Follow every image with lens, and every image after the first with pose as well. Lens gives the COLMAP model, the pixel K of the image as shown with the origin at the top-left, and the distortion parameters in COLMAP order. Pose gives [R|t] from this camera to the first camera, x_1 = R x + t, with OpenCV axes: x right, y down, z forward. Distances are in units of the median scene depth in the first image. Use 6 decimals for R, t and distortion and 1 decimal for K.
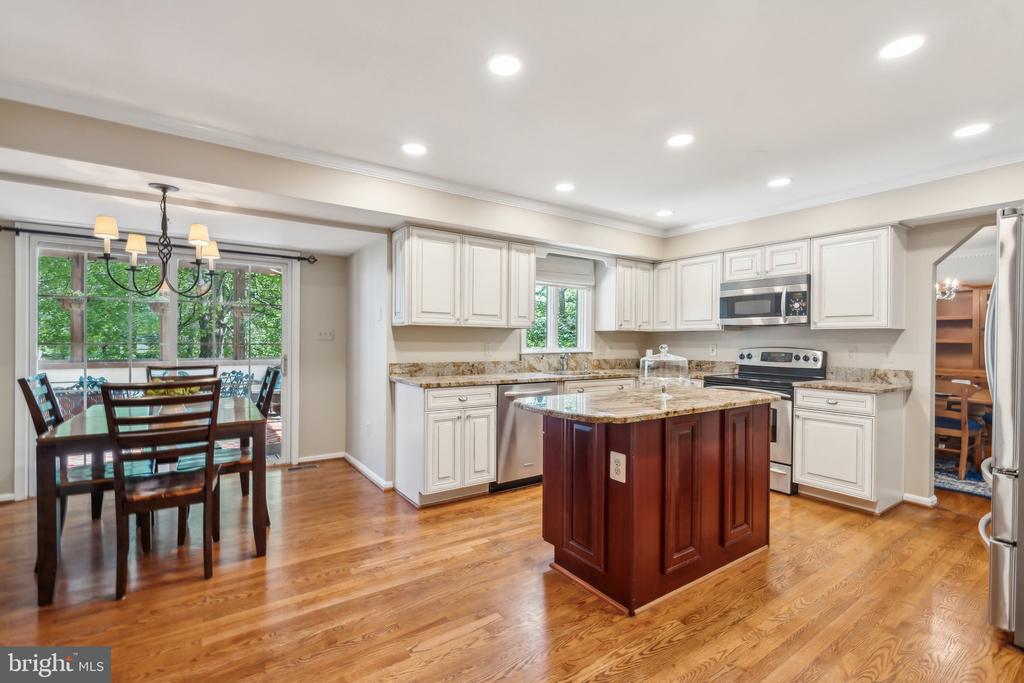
lens RADIAL K [[452.2, 0, 508.5], [0, 452.2, 343.6], [0, 0, 1]] dist [-0.002084, -0.000200]
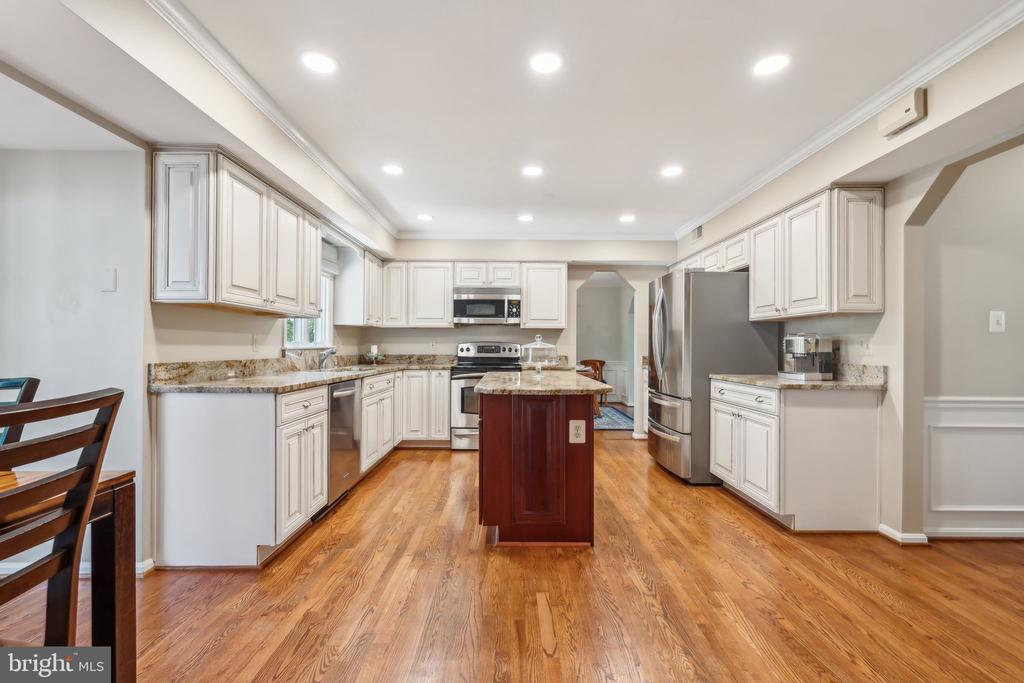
lens RADIAL K [[450.2, 0, 512.0], [0, 450.2, 341.5], [0, 0, 1]] dist [-0.000075, 0.000121]
pose [[0.558912, 0.004477, 0.829215, -0.500438], [0.004741, 0.999952, -0.008595, 0.021616], [-0.829213, 0.008735, 0.558864, 0.263923]]
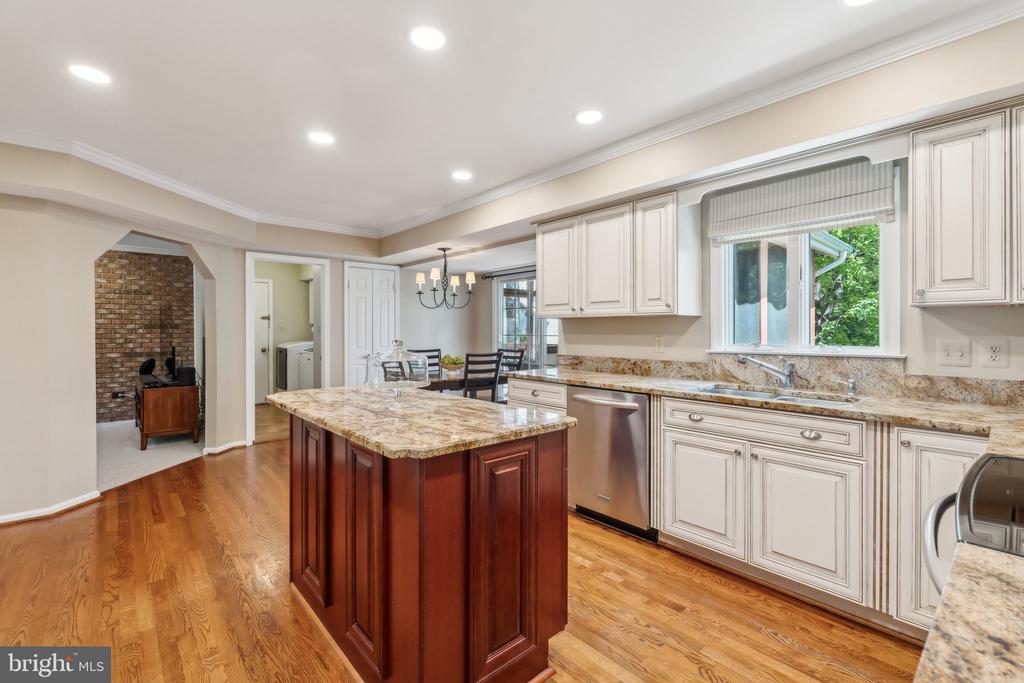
lens RADIAL K [[451.2, 0, 510.6], [0, 451.2, 332.6], [0, 0, 1]] dist [-0.001417, -0.000149]
pose [[0.125957, -0.002203, -0.992033, 0.787168], [-0.003267, 0.999991, -0.002635, -0.004553], [0.992030, 0.003573, 0.125948, 0.766572]]
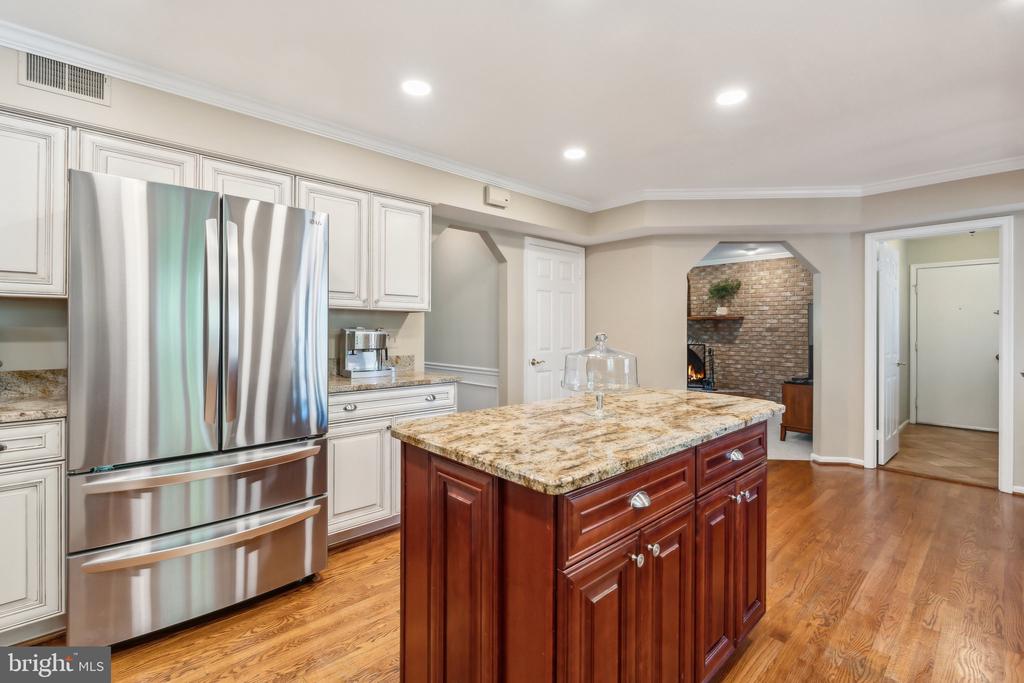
lens RADIAL K [[455.2, 0, 512.6], [0, 455.2, 323.7], [0, 0, 1]] dist [-0.000837, -0.000481]
pose [[-0.988439, -0.014049, -0.150968, 0.394293], [-0.012907, 0.999880, -0.008543, -0.001804], [0.151070, -0.006496, -0.988502, 1.138380]]
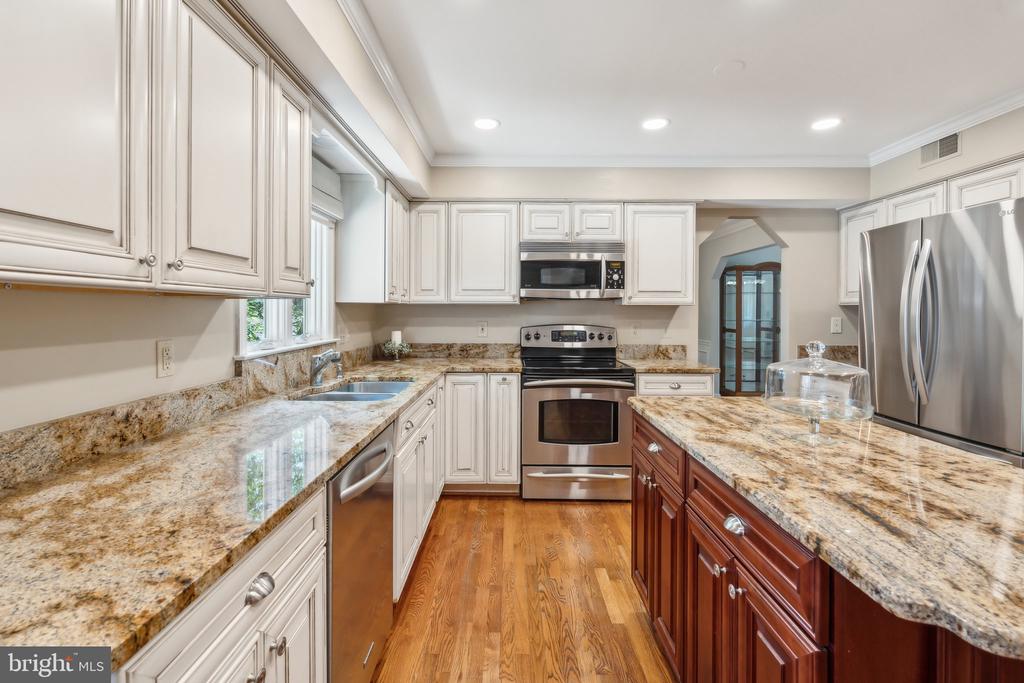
lens RADIAL K [[459.1, 0, 508.7], [0, 459.1, 311.5], [0, 0, 1]] dist [-0.001411, 0.000253]
pose [[0.567205, -0.008309, 0.823535, -0.211419], [0.005450, 0.999965, 0.006335, -0.026310], [-0.823559, 0.000894, 0.567230, 0.694920]]
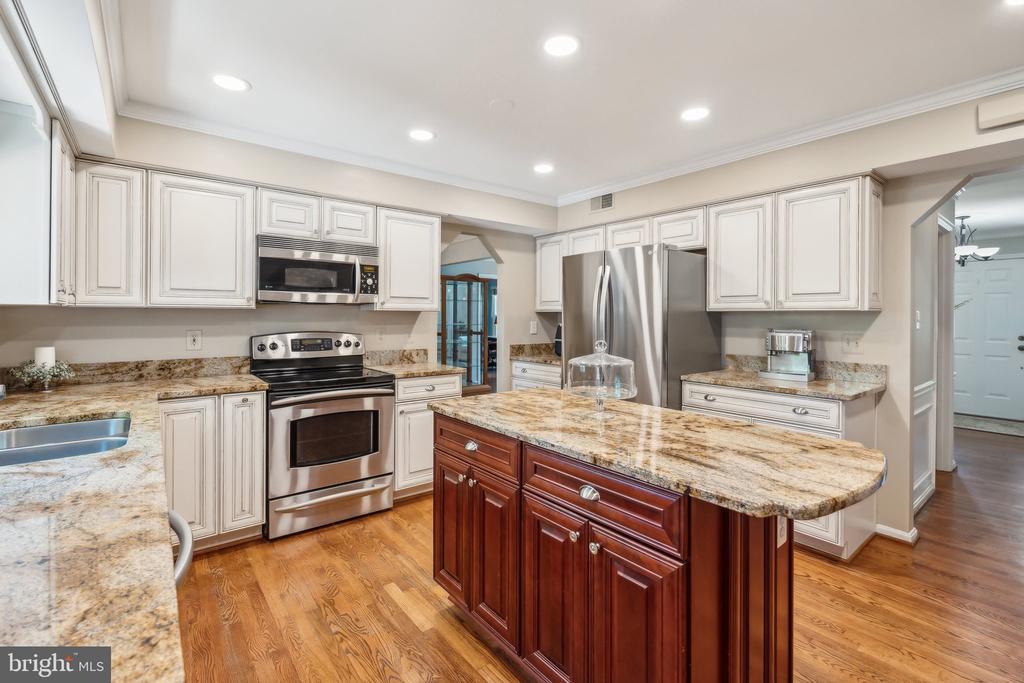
lens RADIAL K [[459.4, 0, 510.9], [0, 459.4, 315.4], [0, 0, 1]] dist [-0.002026, -0.000184]
pose [[-0.076079, -0.006089, 0.997083, -0.240230], [0.001004, 0.999980, 0.006183, -0.028075], [-0.997101, 0.001471, -0.076071, 0.834355]]
